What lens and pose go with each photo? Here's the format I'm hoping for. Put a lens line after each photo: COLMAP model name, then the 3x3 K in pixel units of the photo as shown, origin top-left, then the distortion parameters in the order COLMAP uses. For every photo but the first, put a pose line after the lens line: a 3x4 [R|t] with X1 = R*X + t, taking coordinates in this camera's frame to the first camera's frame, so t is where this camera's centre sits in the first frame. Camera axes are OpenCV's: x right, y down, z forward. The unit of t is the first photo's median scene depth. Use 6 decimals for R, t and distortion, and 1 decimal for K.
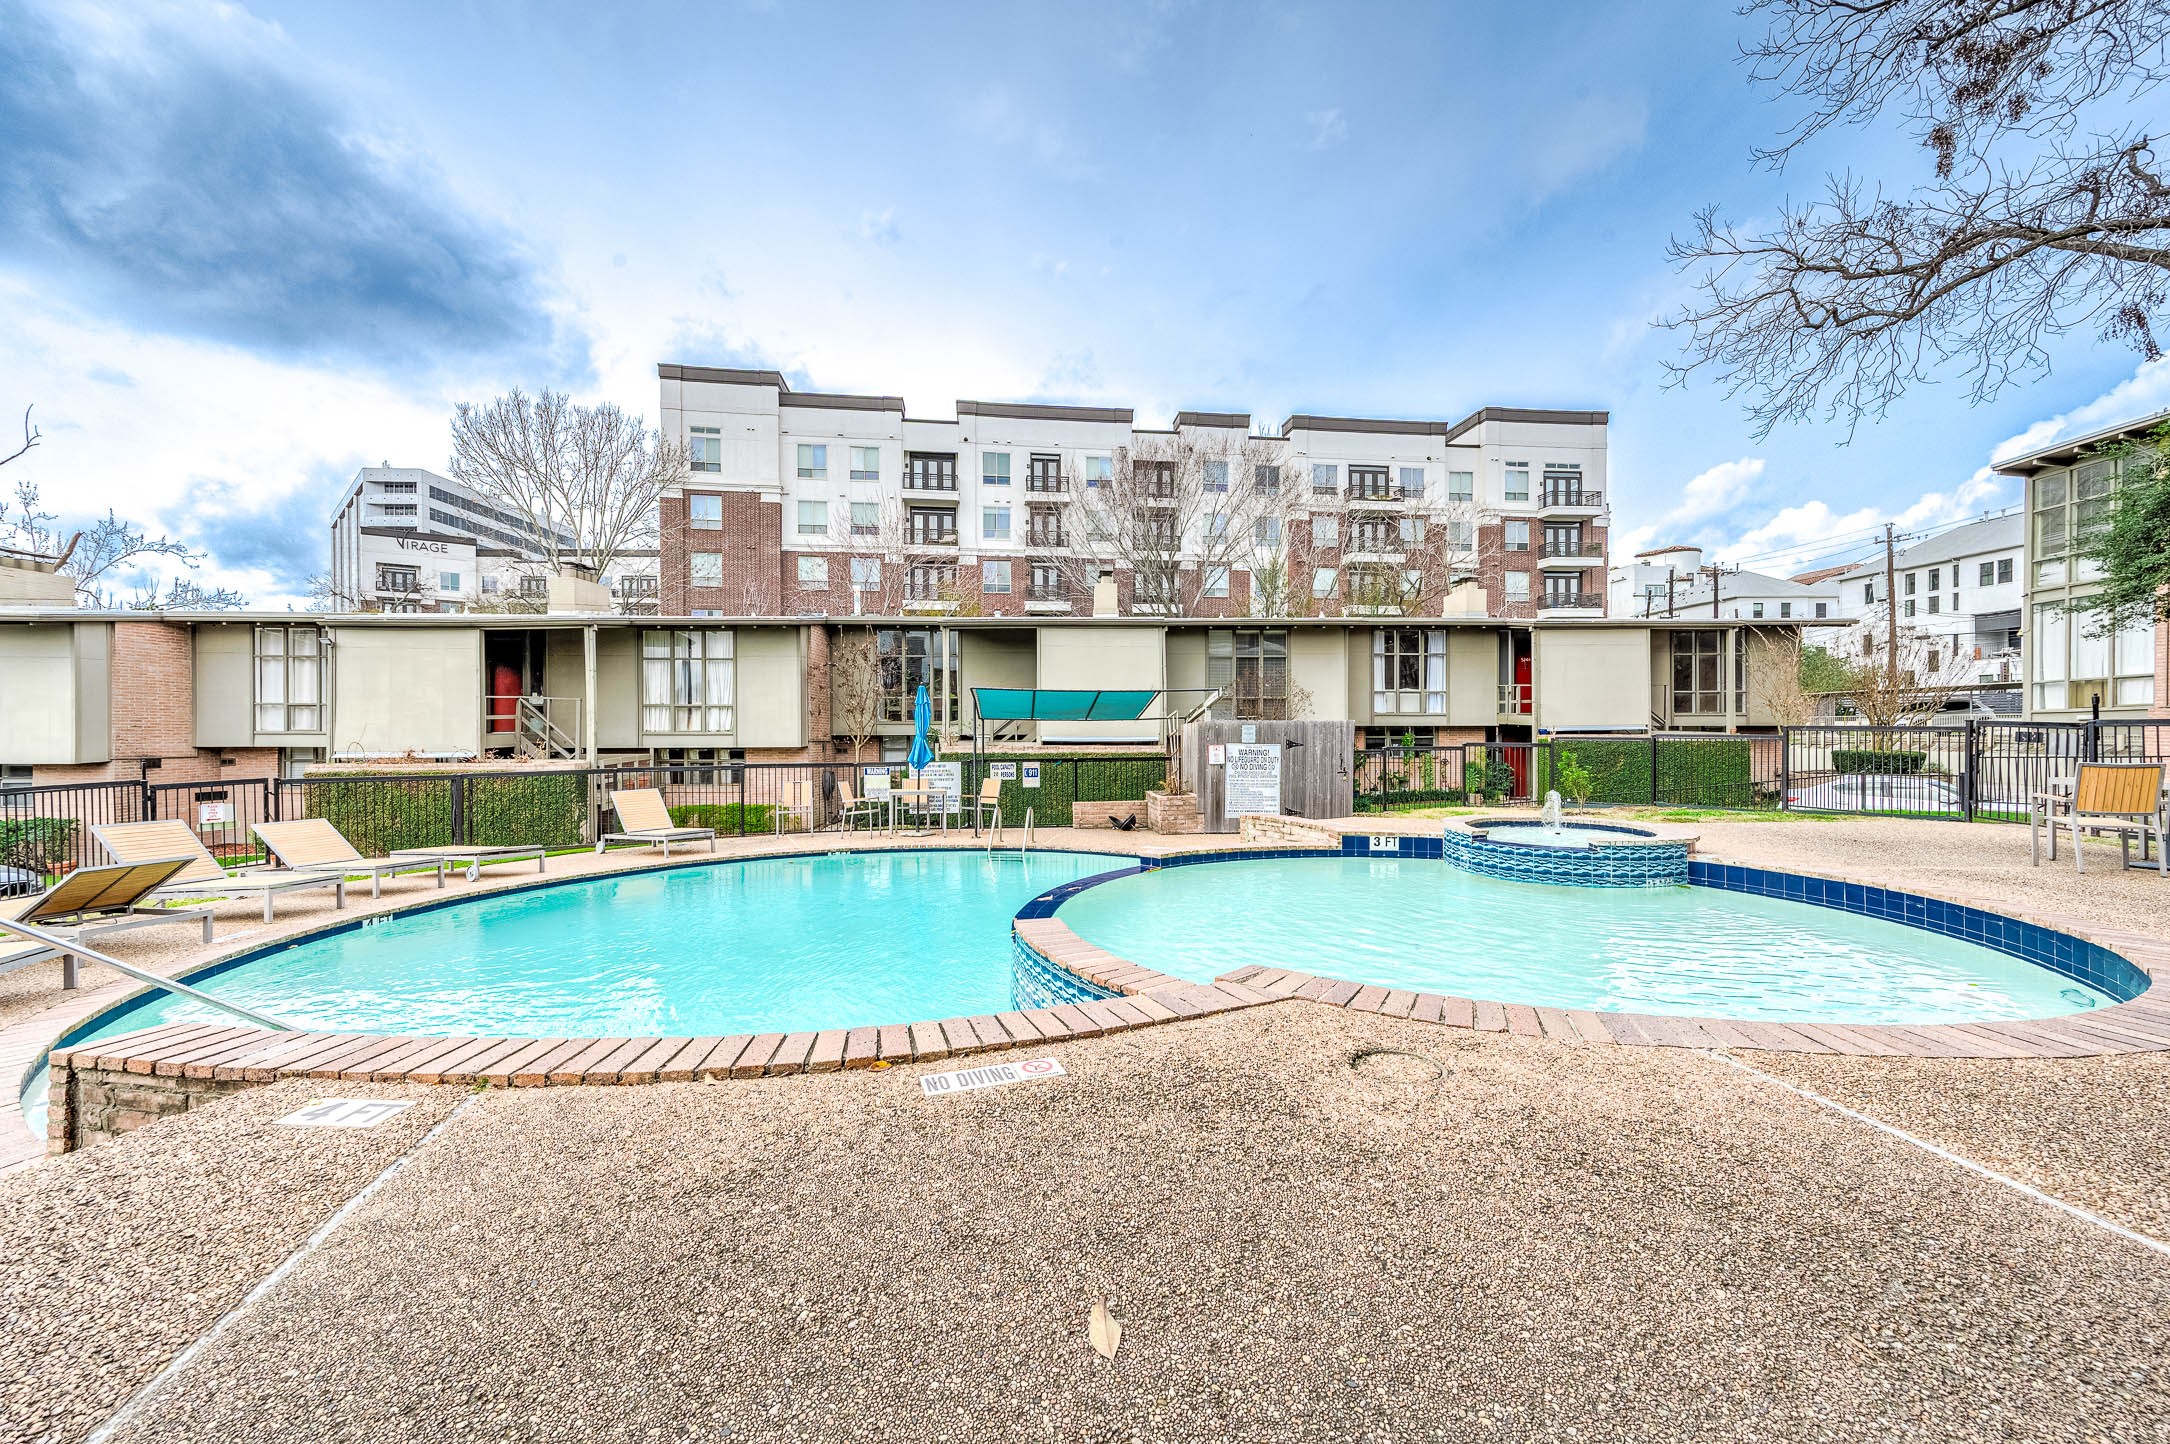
lens RADIAL K [[861.2, 0, 1095.0], [0, 861.2, 725.7], [0, 0, 1]] dist [0.026658, 0.000048]
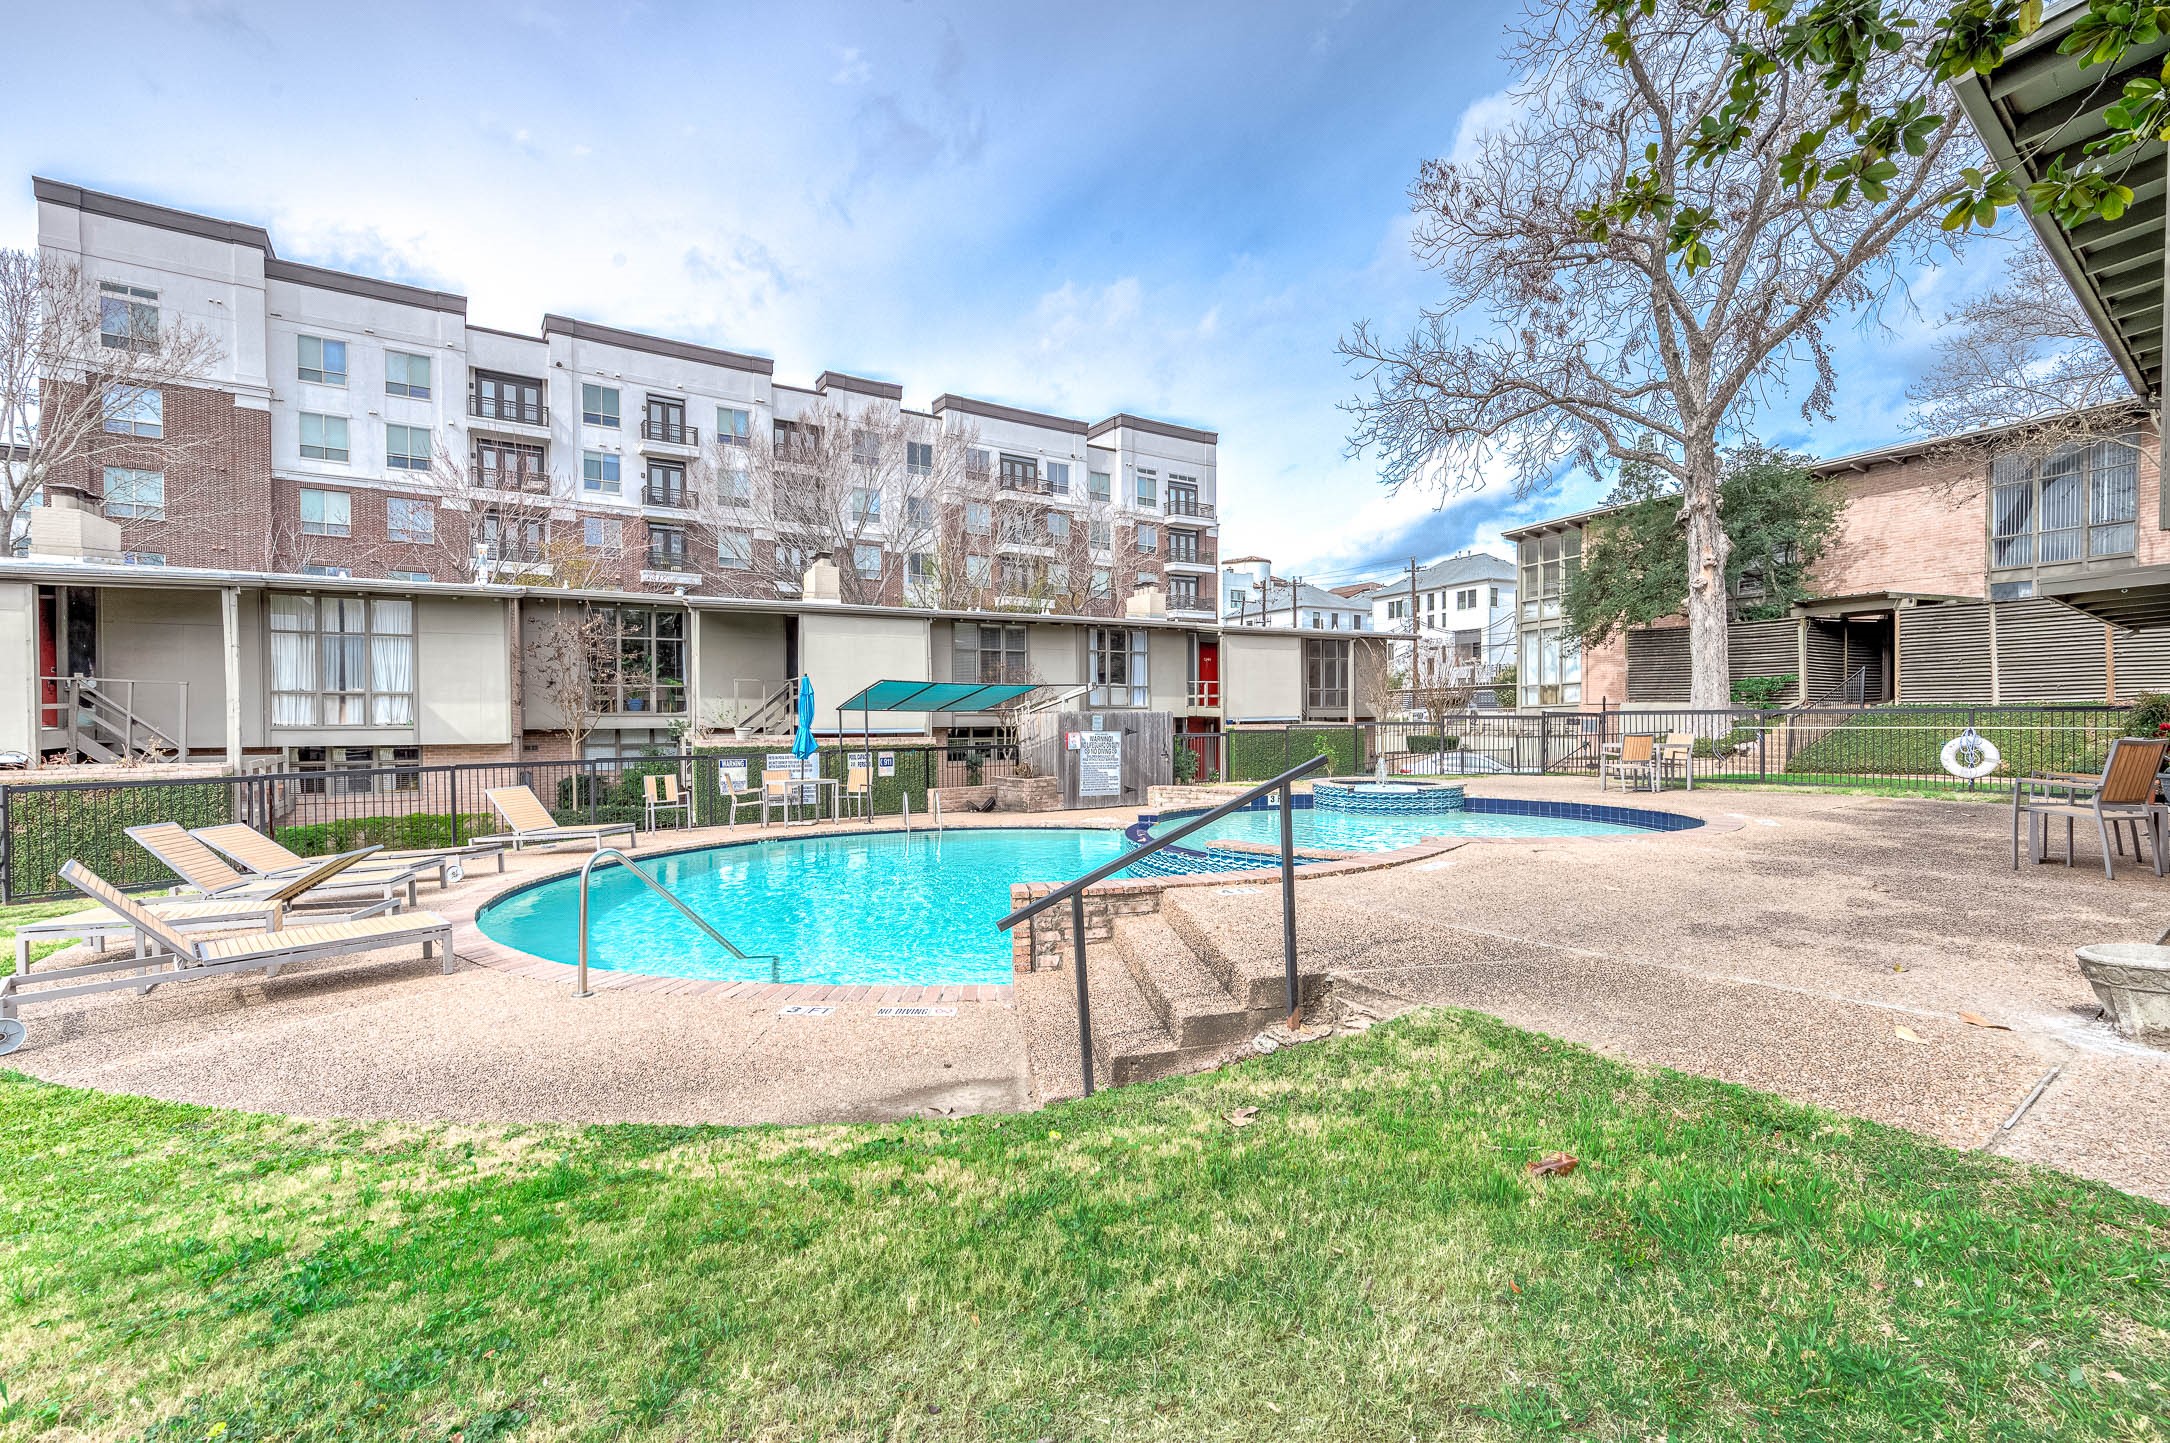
lens RADIAL K [[974.3, 0, 1096.1], [0, 974.3, 727.0], [0, 0, 1]] dist [0.018892, 0.000111]
pose [[0.896894, -0.005825, 0.442207, -0.108211], [0.002587, 0.999965, 0.007924, 0.001244], [-0.442237, -0.005963, 0.896878, -0.046787]]
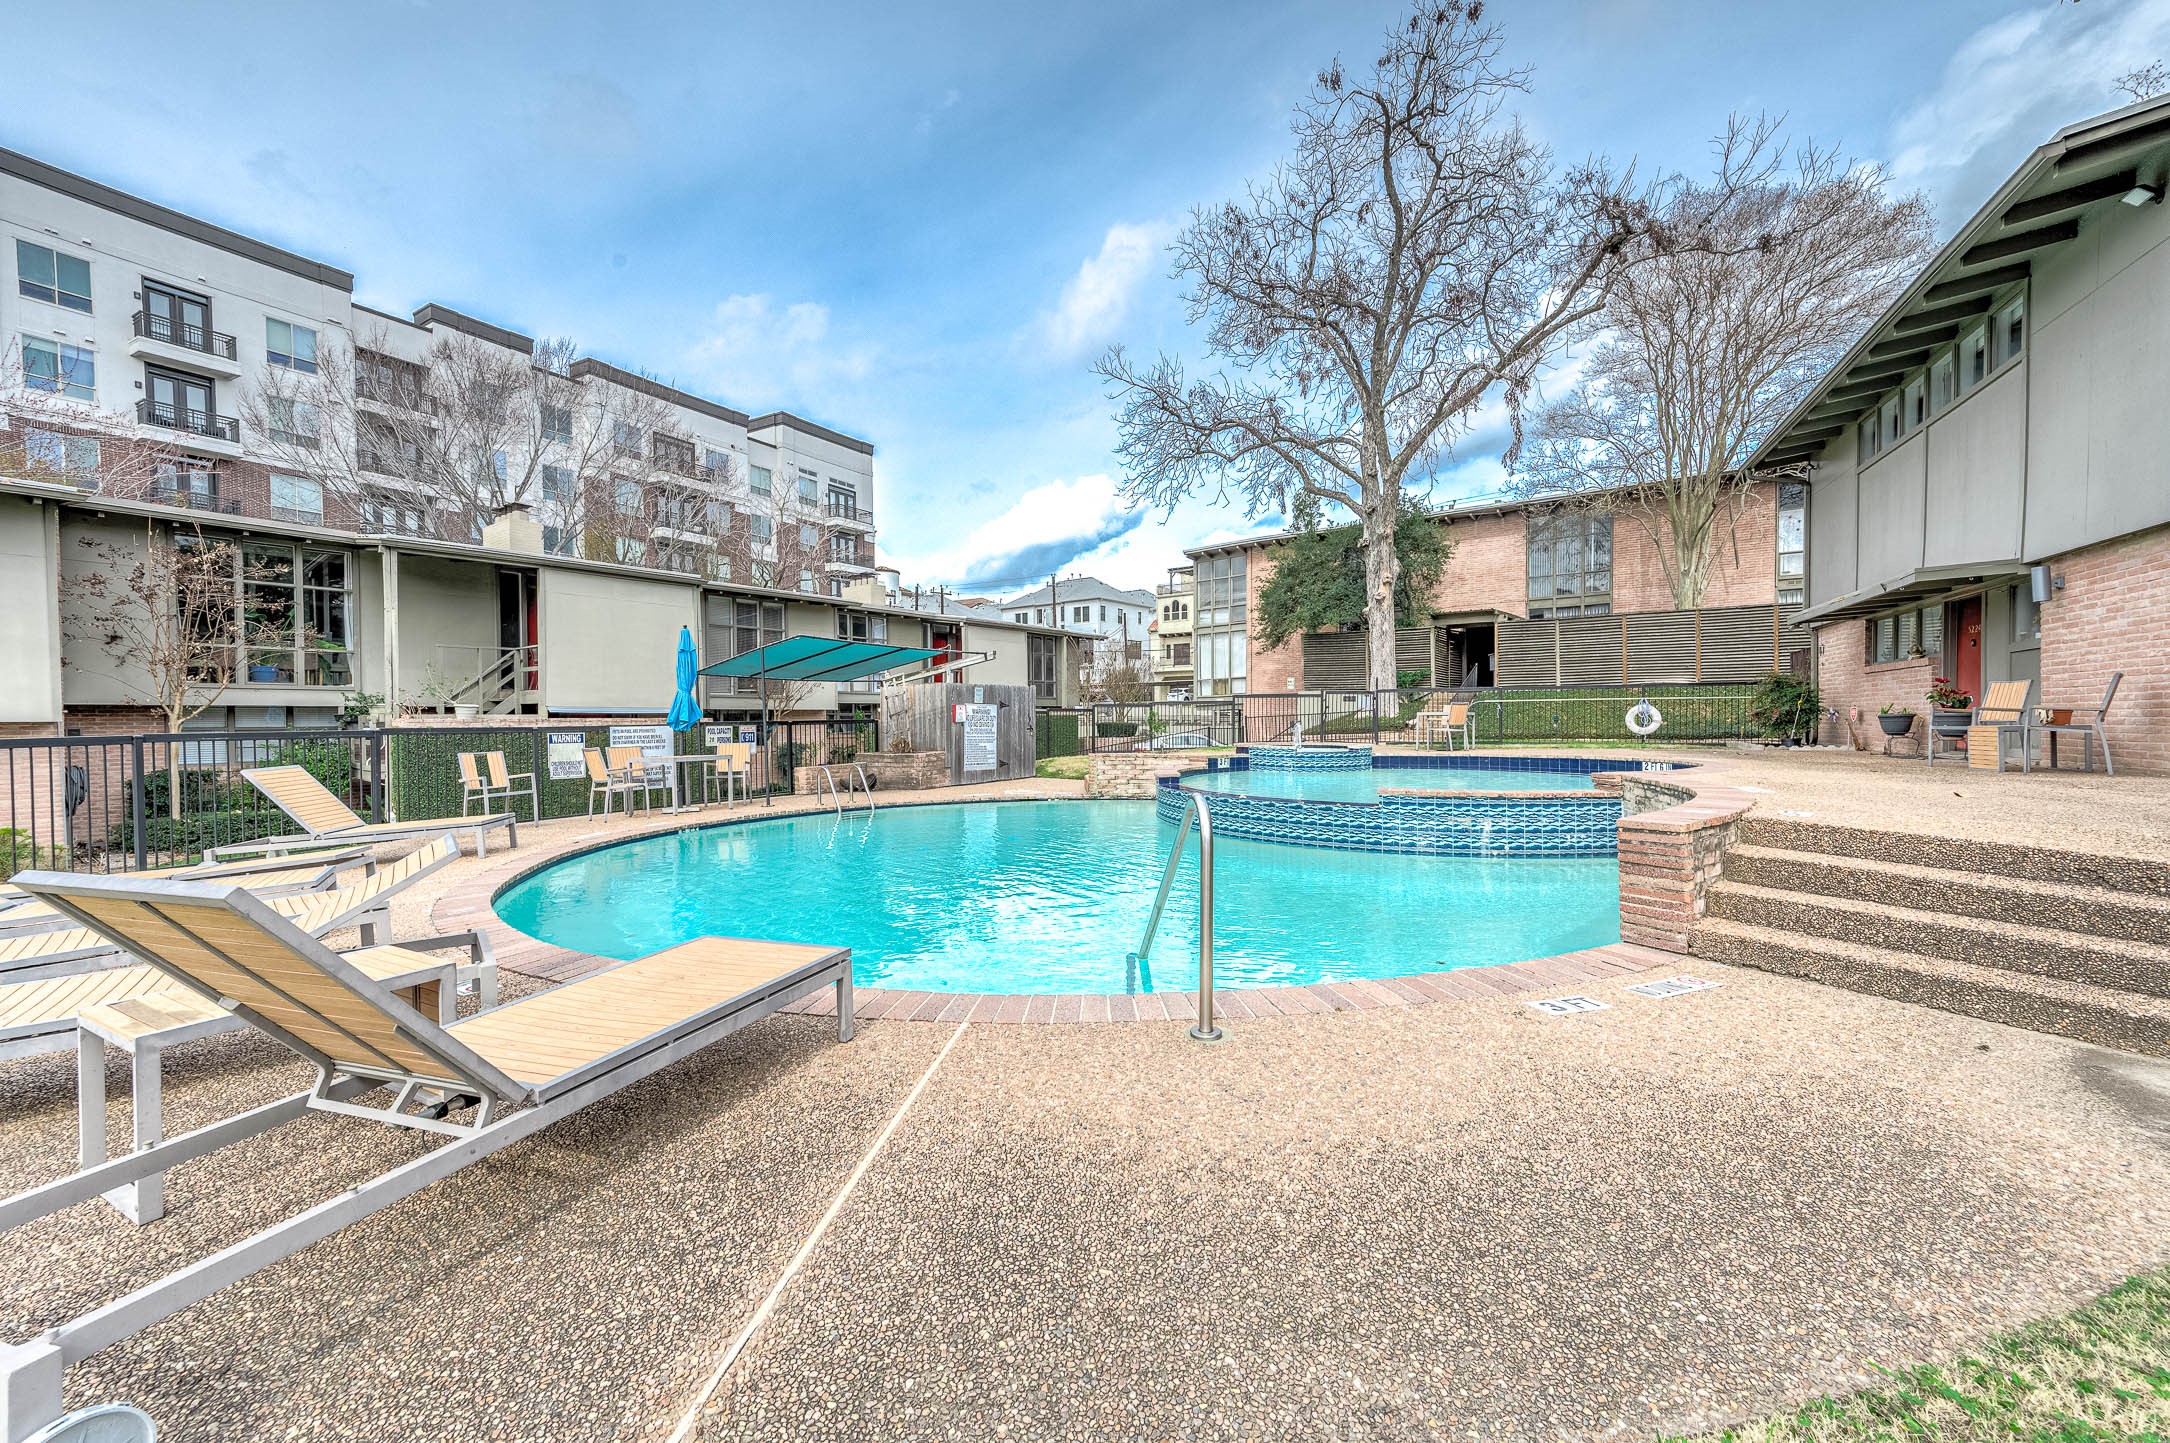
lens RADIAL K [[861.2, 0, 1095.0], [0, 861.2, 725.2], [0, 0, 1]] dist [0.026658, 0.000048]
pose [[0.617792, -0.008453, 0.786296, -0.163888], [0.004403, 0.999964, 0.007291, 0.011074], [-0.786329, -0.001043, 0.617807, 0.050586]]
